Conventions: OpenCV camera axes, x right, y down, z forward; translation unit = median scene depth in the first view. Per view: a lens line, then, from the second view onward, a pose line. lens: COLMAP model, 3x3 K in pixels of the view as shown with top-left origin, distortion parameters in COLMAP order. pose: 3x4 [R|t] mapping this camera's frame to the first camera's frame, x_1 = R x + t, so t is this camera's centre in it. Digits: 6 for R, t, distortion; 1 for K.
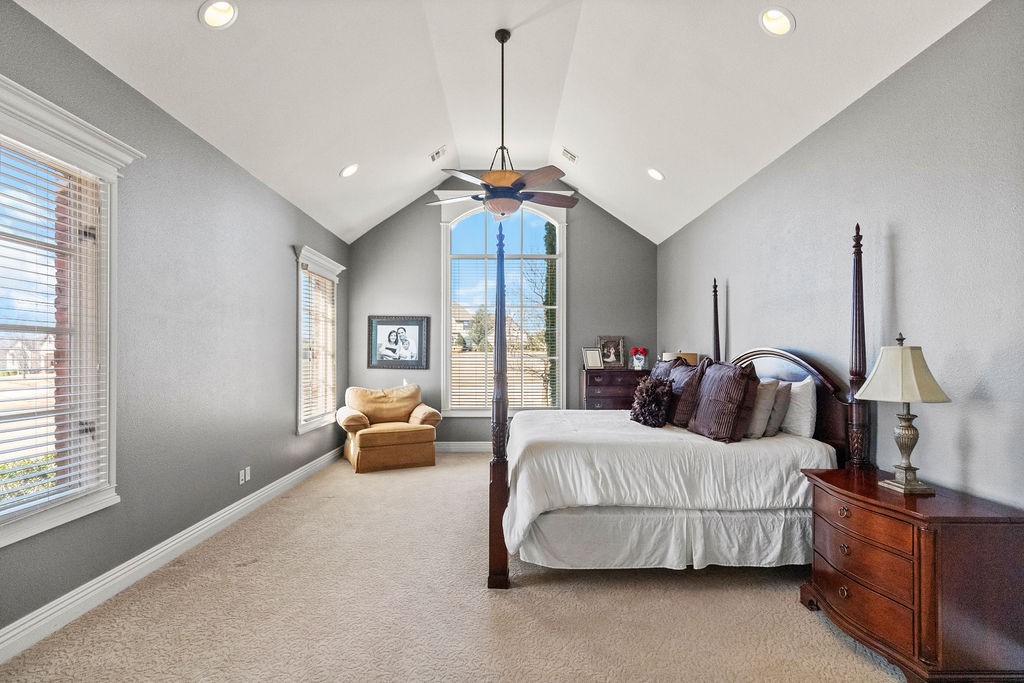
lens RADIAL K [[471.8, 0, 513.3], [0, 471.8, 354.5], [0, 0, 1]] dist [0.010300, -0.002180]
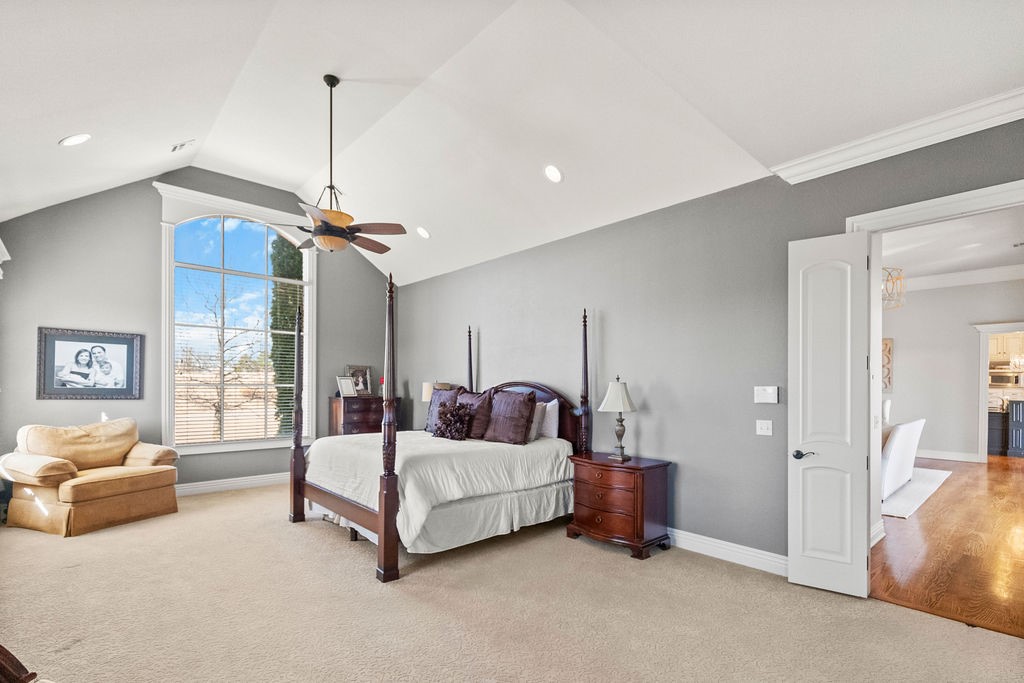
lens RADIAL K [[471.8, 0, 519.2], [0, 471.8, 385.0], [0, 0, 1]] dist [0.010300, -0.002180]
pose [[0.746714, 0.005040, 0.665126, -0.460982], [-0.010232, 0.999940, 0.003910, -0.006380], [-0.665066, -0.009725, 0.746721, -0.079997]]
